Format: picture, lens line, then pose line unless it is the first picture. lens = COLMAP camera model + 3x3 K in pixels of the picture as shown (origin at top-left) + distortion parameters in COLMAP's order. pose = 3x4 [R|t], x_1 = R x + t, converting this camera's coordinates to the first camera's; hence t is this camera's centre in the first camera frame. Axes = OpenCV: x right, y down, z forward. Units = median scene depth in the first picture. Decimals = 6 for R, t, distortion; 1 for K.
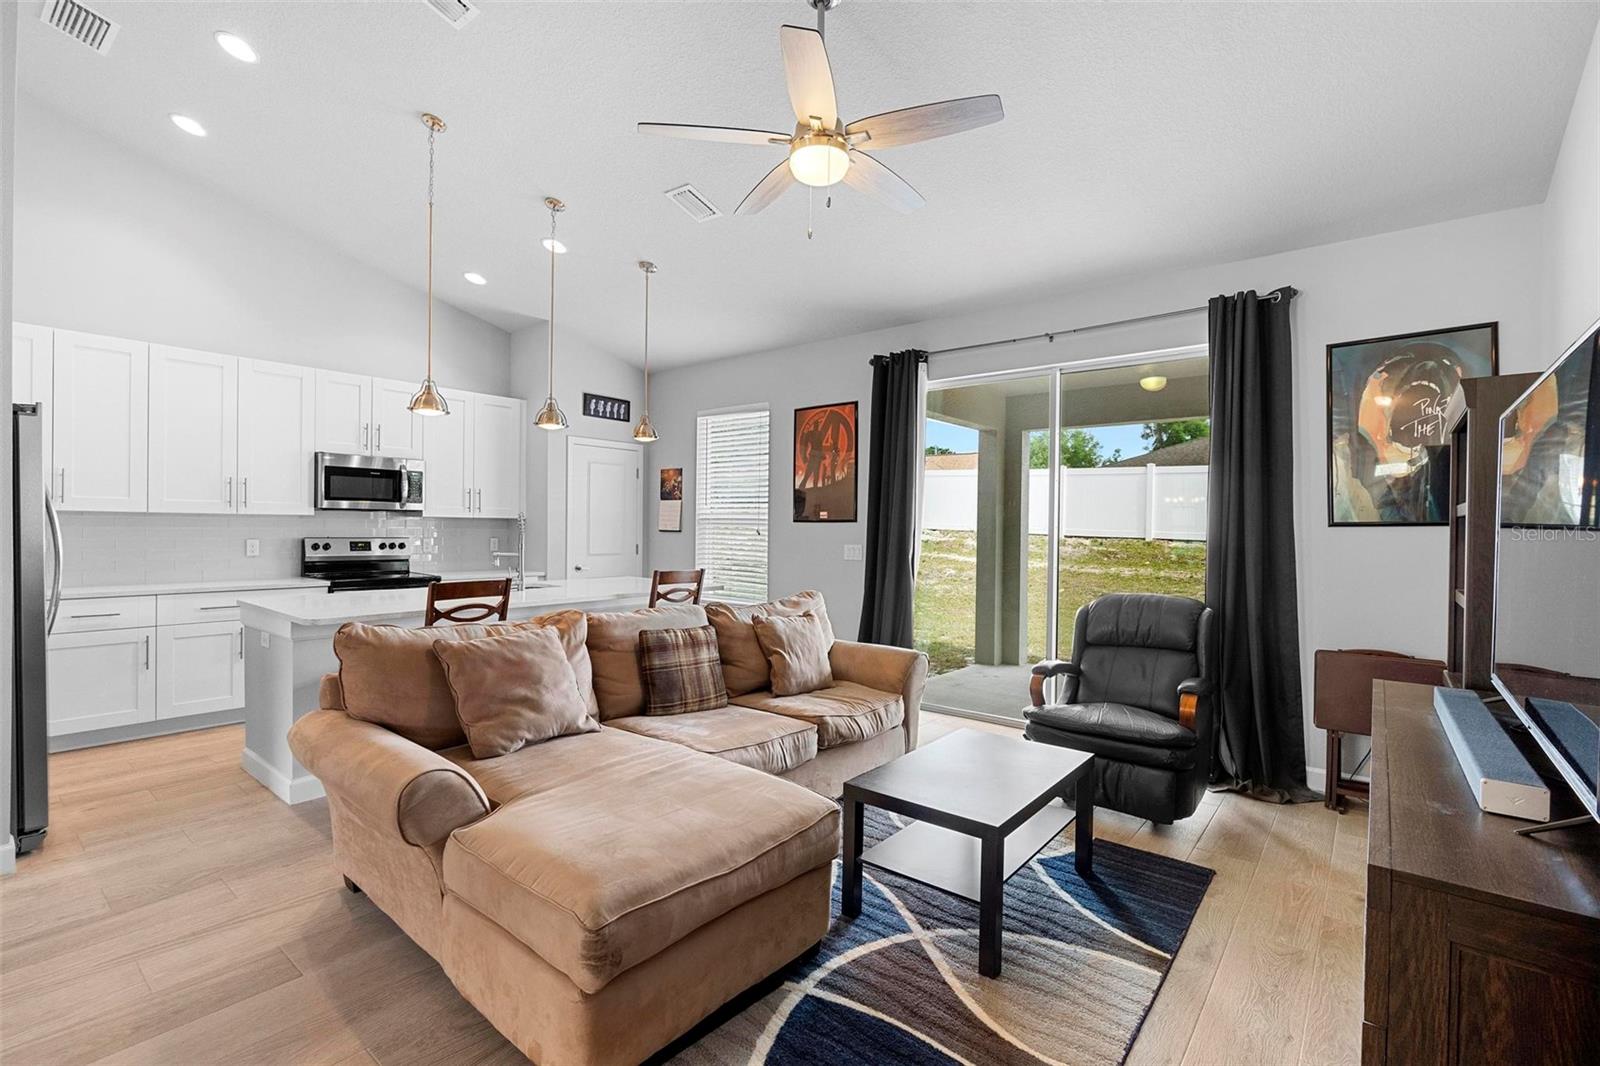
lens RADIAL K [[716.9, 0, 799.1], [0, 716.9, 531.2], [0, 0, 1]] dist [-0.000229, 0.000130]
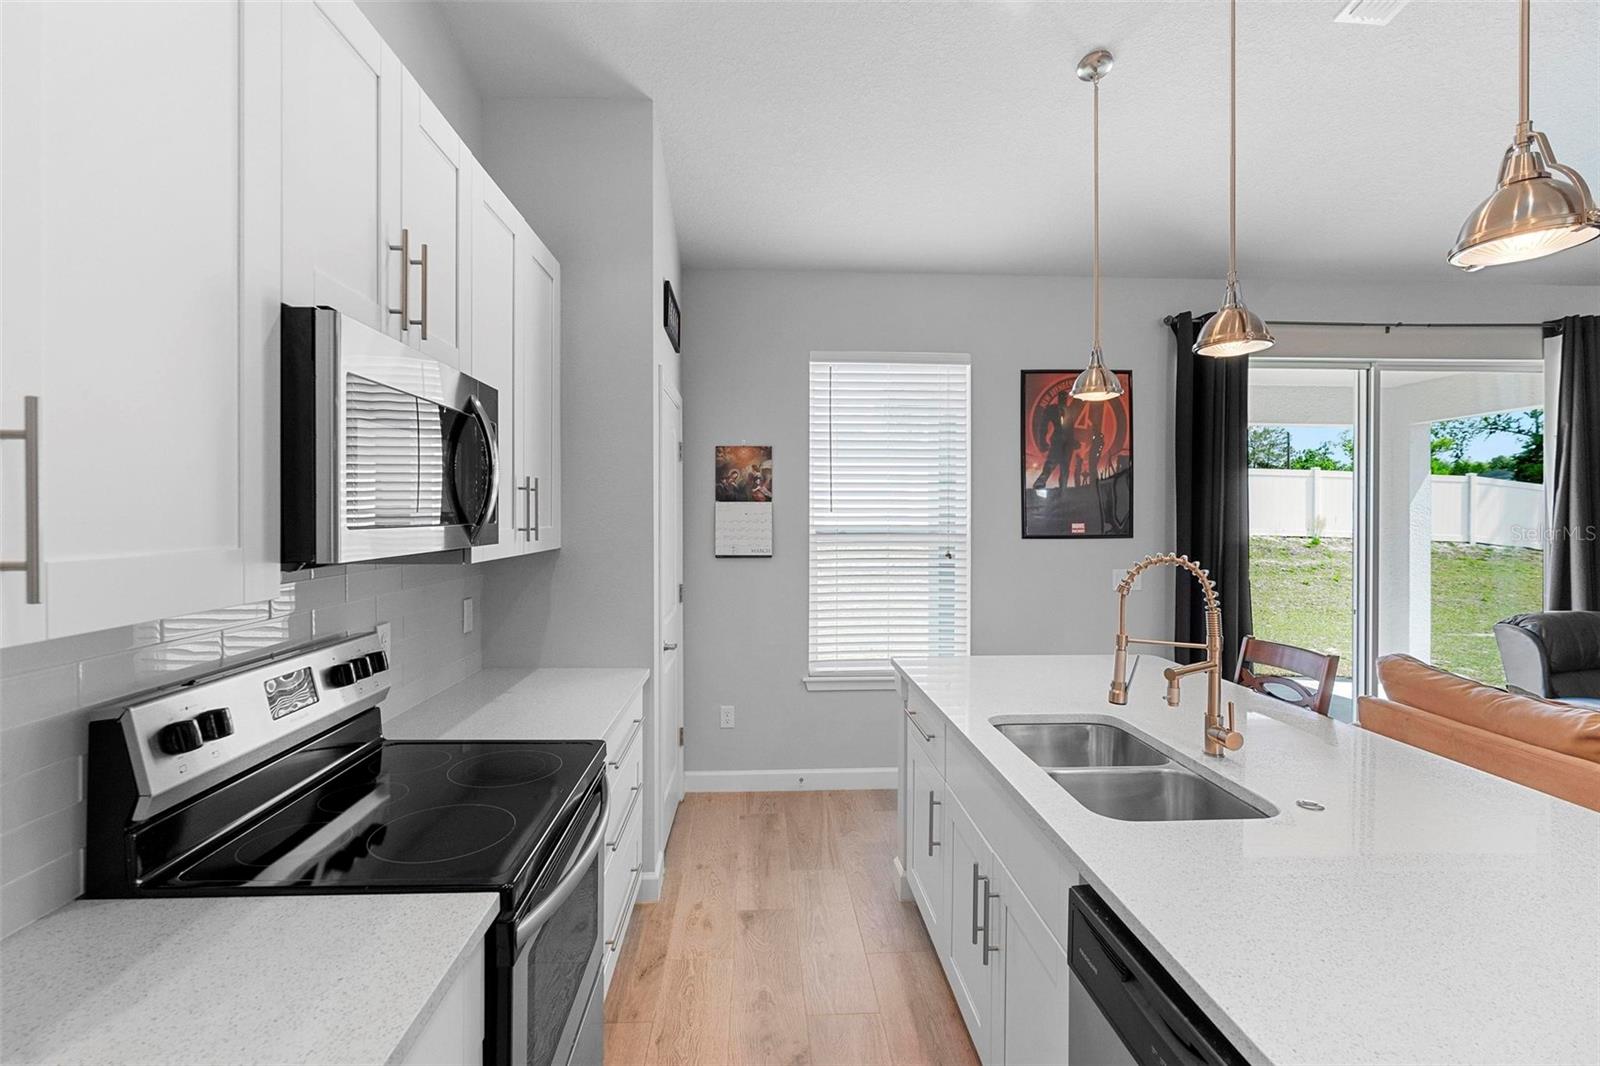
lens RADIAL K [[722.0, 0, 791.7], [0, 722.0, 518.8], [0, 0, 1]] dist [-0.013729, 0.007293]
pose [[0.744299, -0.017377, 0.667621, -0.622662], [0.014025, 0.999848, 0.010388, -0.041680], [-0.667700, 0.001632, 0.744429, 0.648086]]
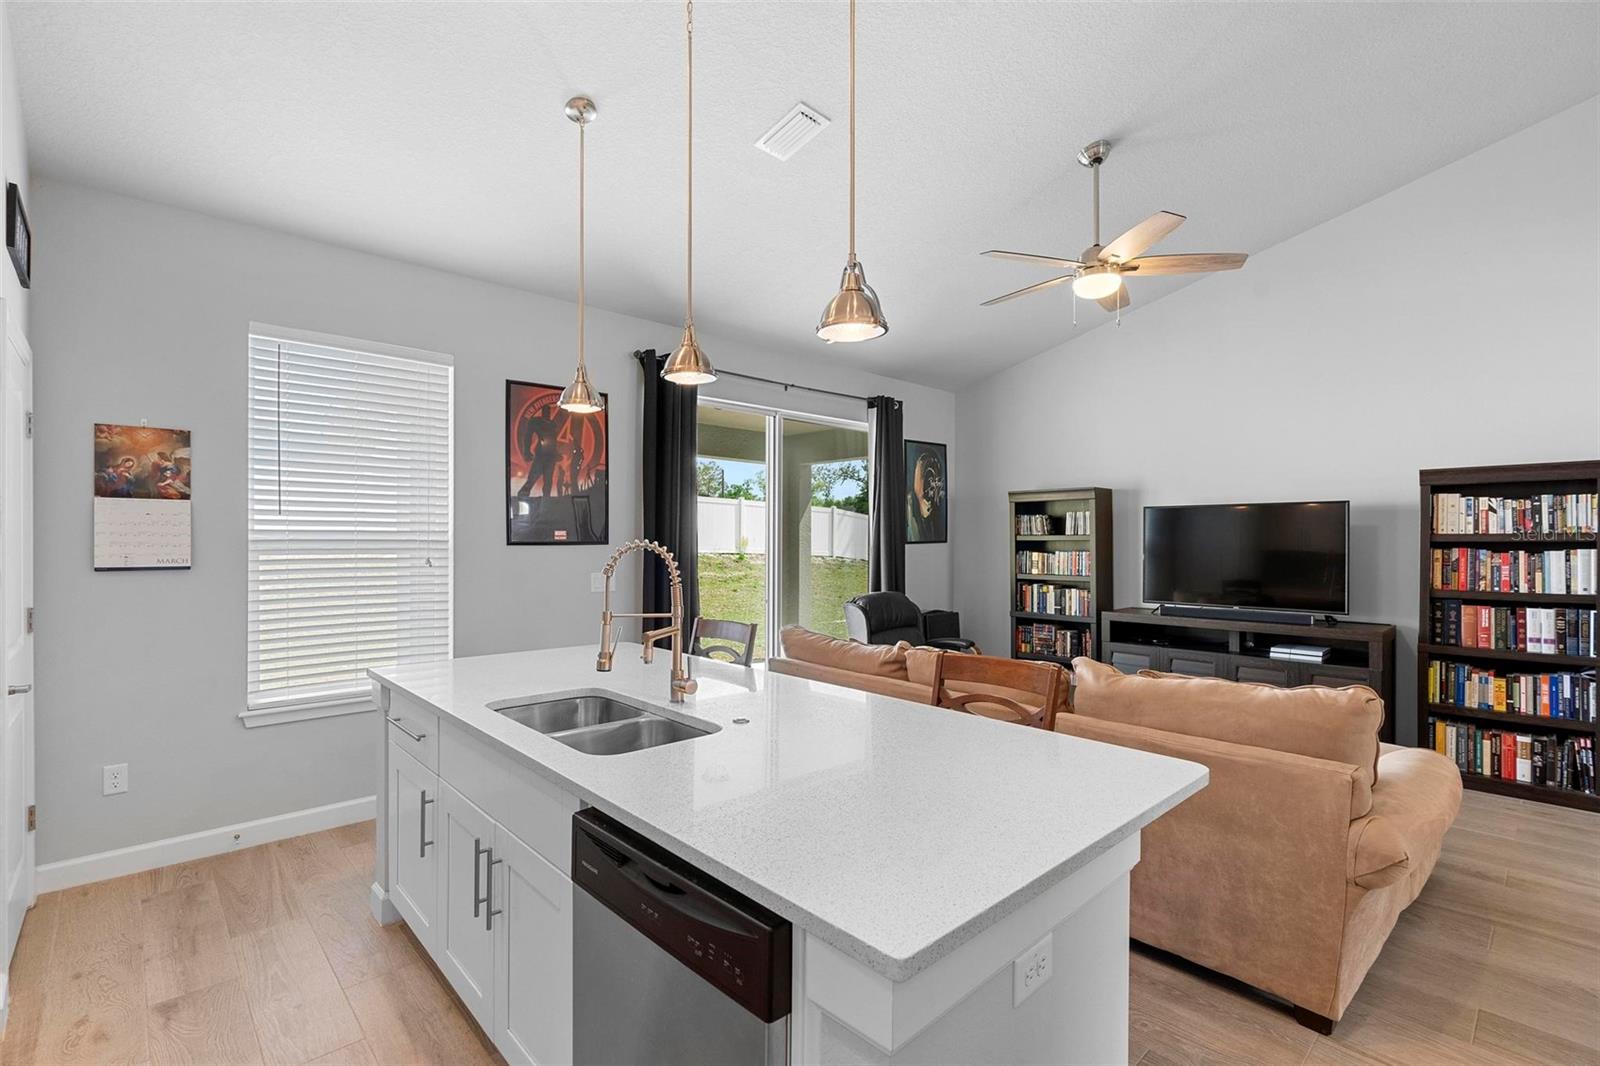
lens RADIAL K [[725.5, 0, 784.7], [0, 725.5, 535.8], [0, 0, 1]] dist [-0.004190, 0.000489]
pose [[0.148686, -0.008938, 0.988844, -0.654452], [0.005856, 0.999950, 0.008158, -0.026037], [-0.988867, 0.004578, 0.148731, 0.642762]]
